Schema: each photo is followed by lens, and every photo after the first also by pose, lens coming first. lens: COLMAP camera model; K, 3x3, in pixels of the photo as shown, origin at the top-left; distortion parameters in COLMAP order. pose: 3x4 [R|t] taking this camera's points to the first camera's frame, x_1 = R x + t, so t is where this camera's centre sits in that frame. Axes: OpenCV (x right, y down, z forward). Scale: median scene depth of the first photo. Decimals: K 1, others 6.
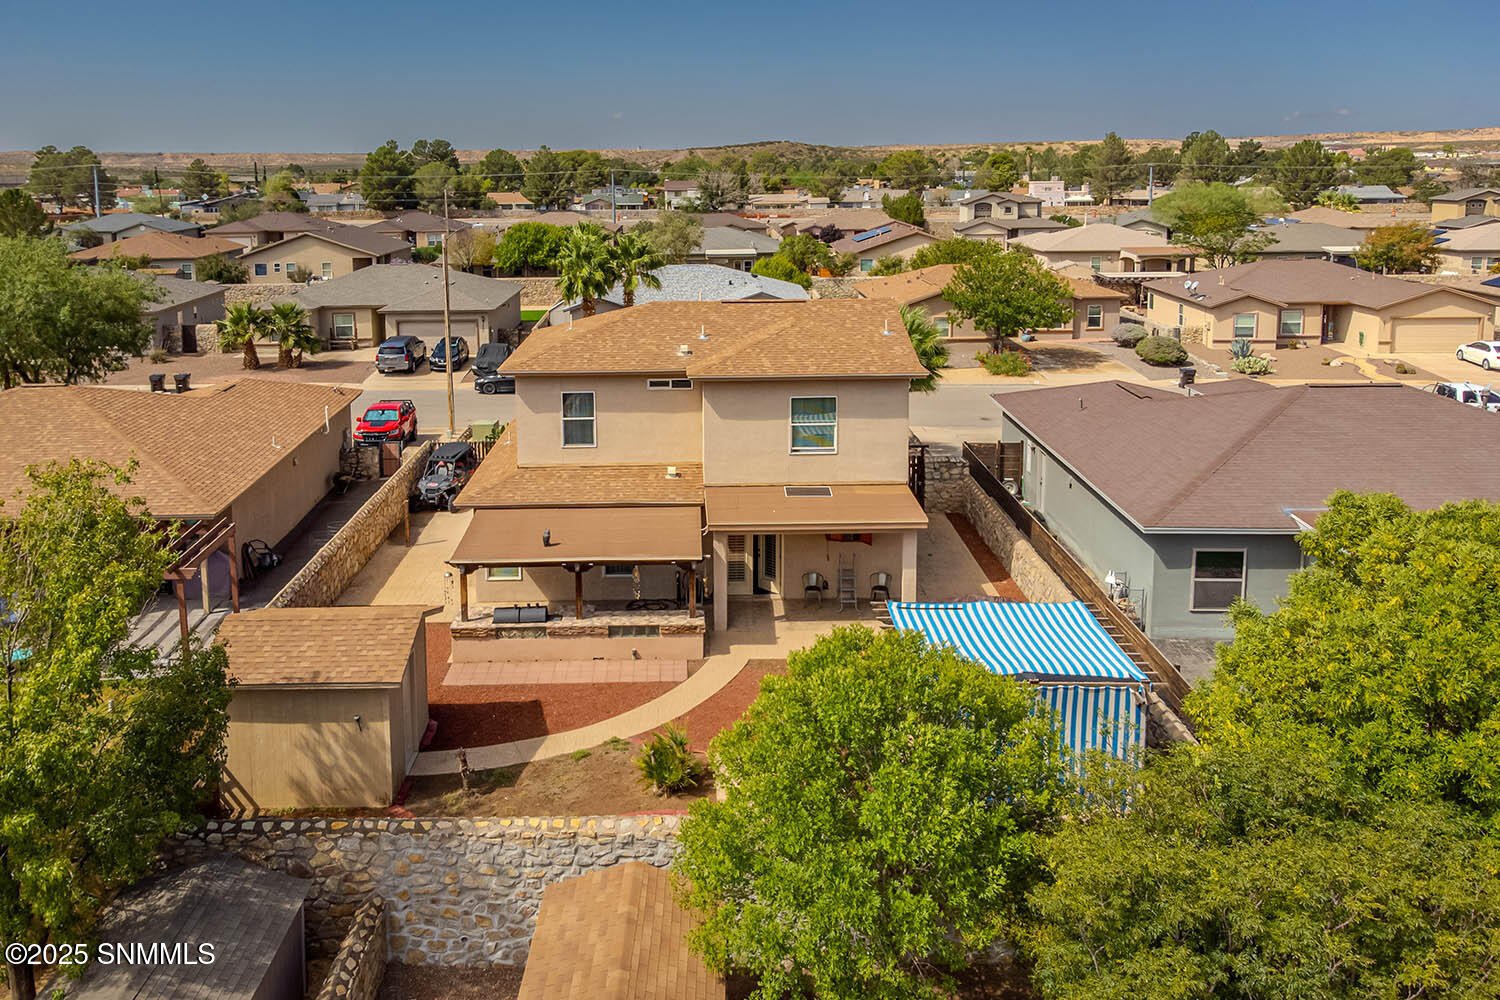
lens RADIAL K [[1303.9, 0, 750.0], [0, 1303.9, 500.0], [0, 0, 1]] dist [0.016186, 0.004673]
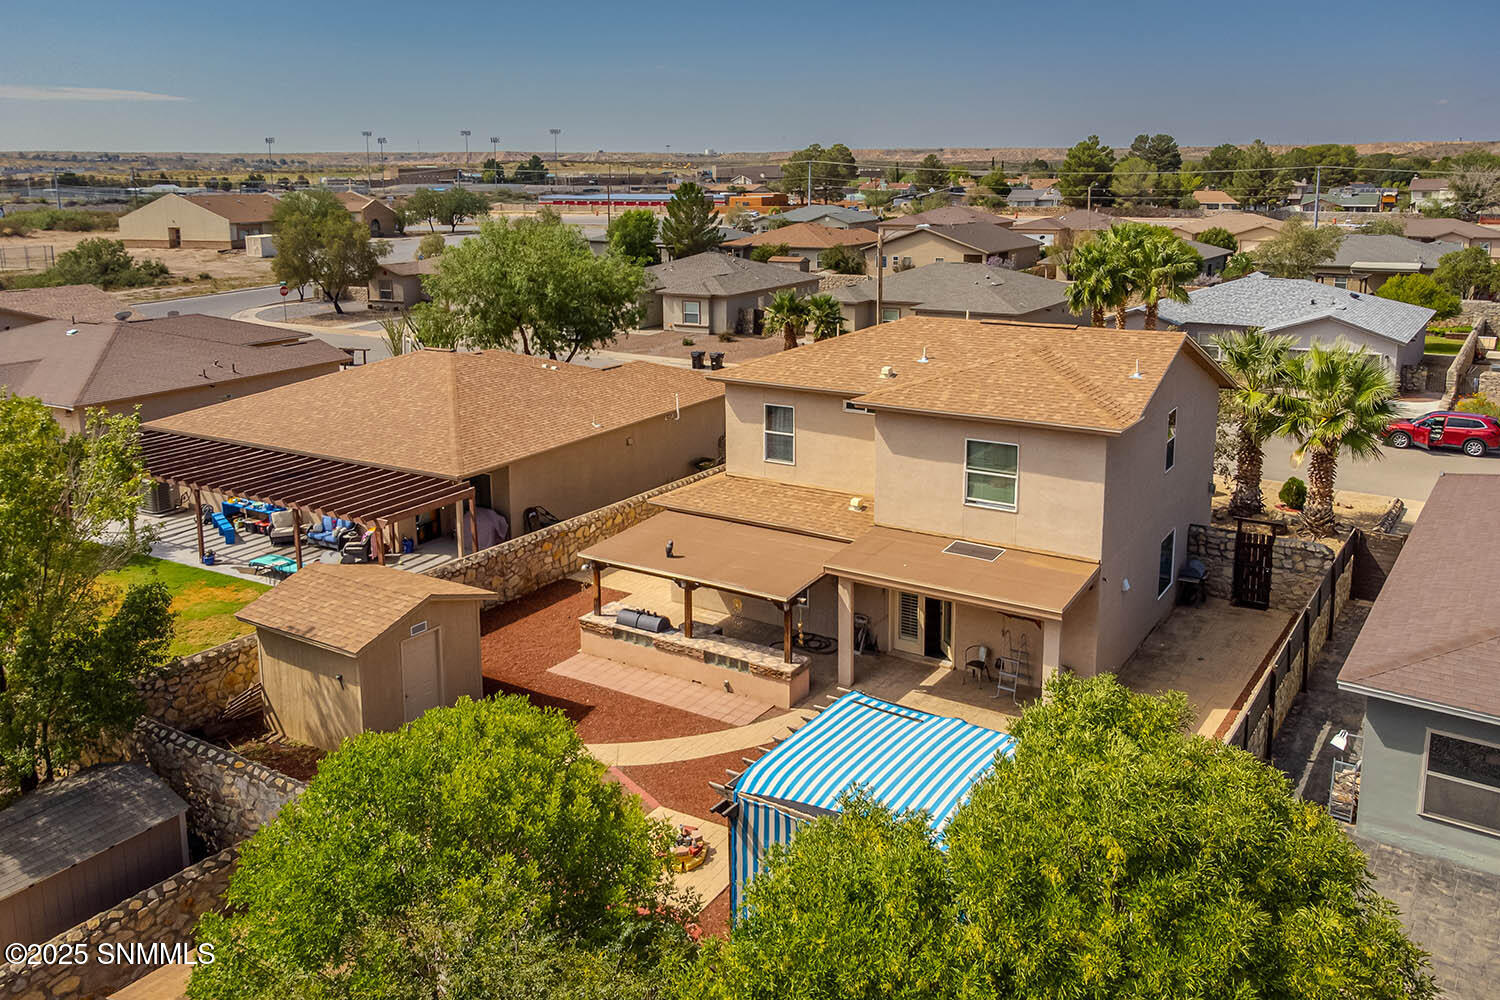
lens RADIAL K [[1303.9, 0, 750.0], [0, 1303.9, 500.0], [0, 0, 1]] dist [0.016186, 0.004673]
pose [[0.807644, 0.152597, -0.569584, 0.322901], [-0.150022, 0.987325, 0.051789, -0.048647], [0.570267, 0.043623, 0.820300, 0.167320]]
